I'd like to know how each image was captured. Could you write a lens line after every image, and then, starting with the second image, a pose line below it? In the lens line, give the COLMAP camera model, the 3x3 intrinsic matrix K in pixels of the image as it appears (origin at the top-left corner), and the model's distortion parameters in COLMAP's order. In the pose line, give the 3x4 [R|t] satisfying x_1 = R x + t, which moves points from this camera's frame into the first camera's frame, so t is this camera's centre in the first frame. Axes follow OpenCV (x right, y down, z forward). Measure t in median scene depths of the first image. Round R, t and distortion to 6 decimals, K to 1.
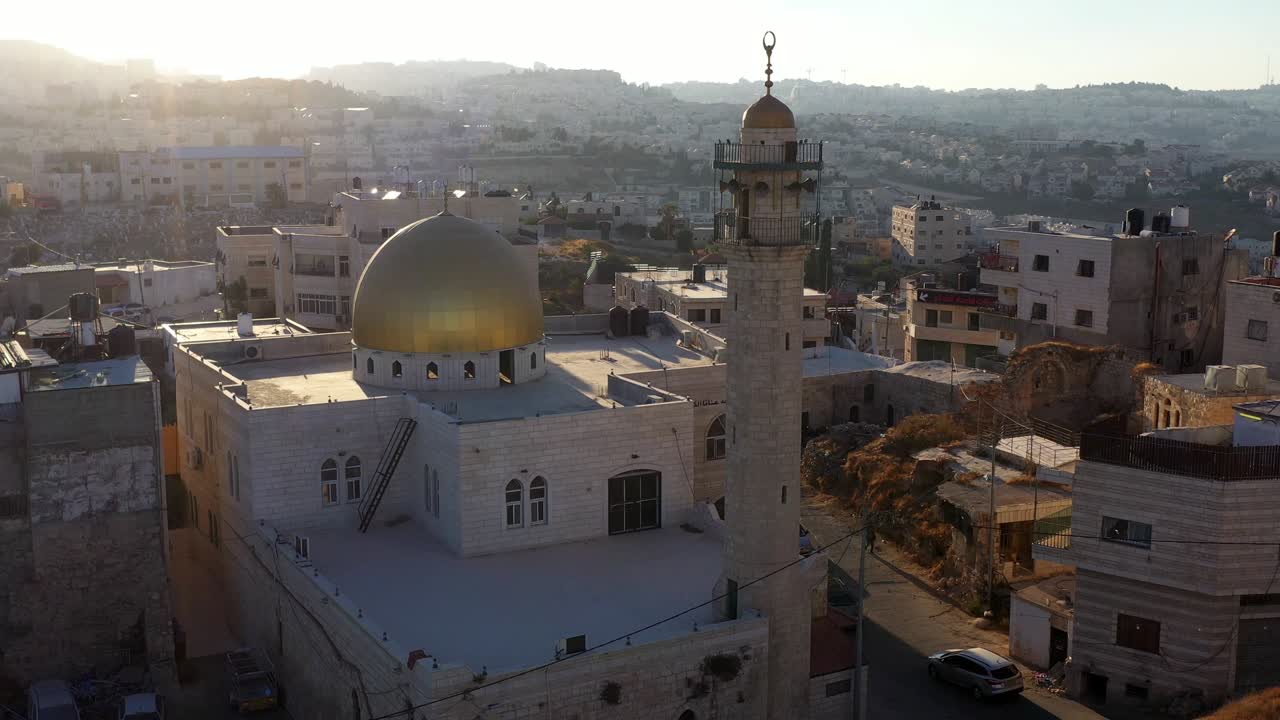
lens RADIAL K [[1435.5, 0, 637.8], [0, 1435.5, 362.6], [0, 0, 1]] dist [0.002966, 0.000000]
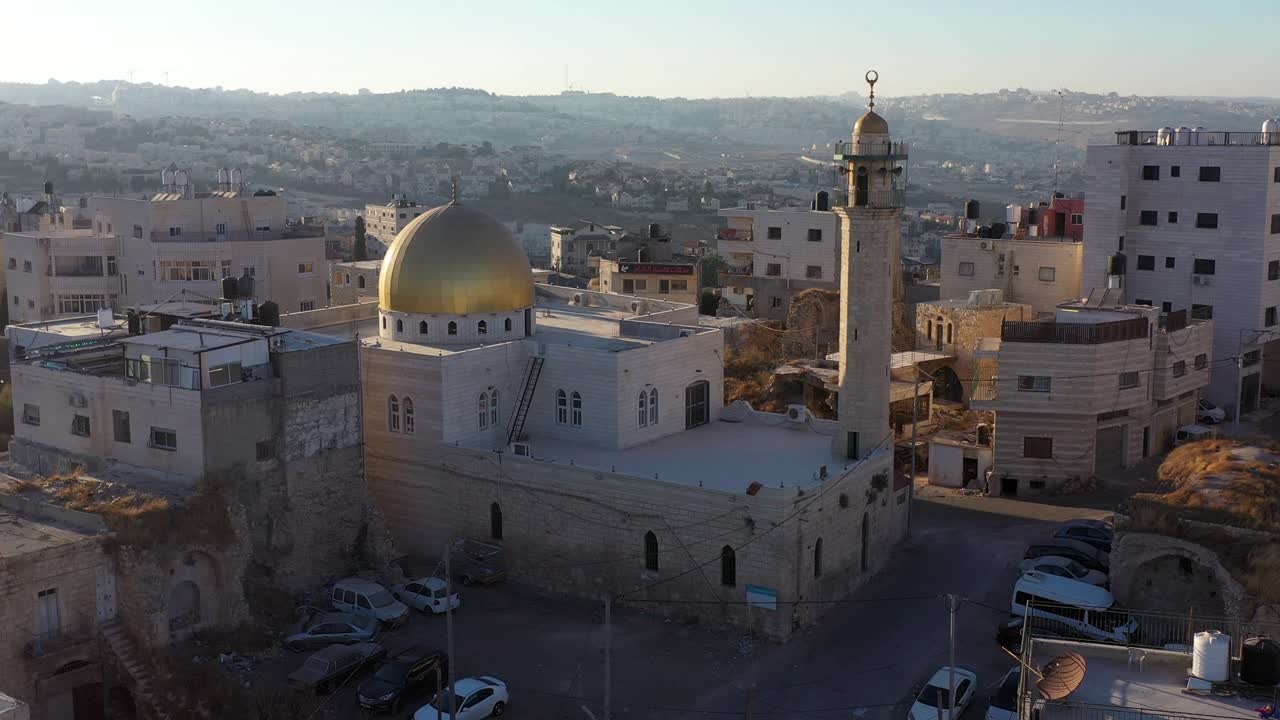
lens RADIAL K [[1435.5, 0, 644.3], [0, 1435.5, 359.1], [0, 0, 1]] dist [0.002966, 0.000000]
pose [[0.893106, -0.073561, 0.443792, -0.427855], [0.075581, 0.997053, 0.013165, 0.020586], [-0.443452, 0.021784, 0.896033, -0.138307]]
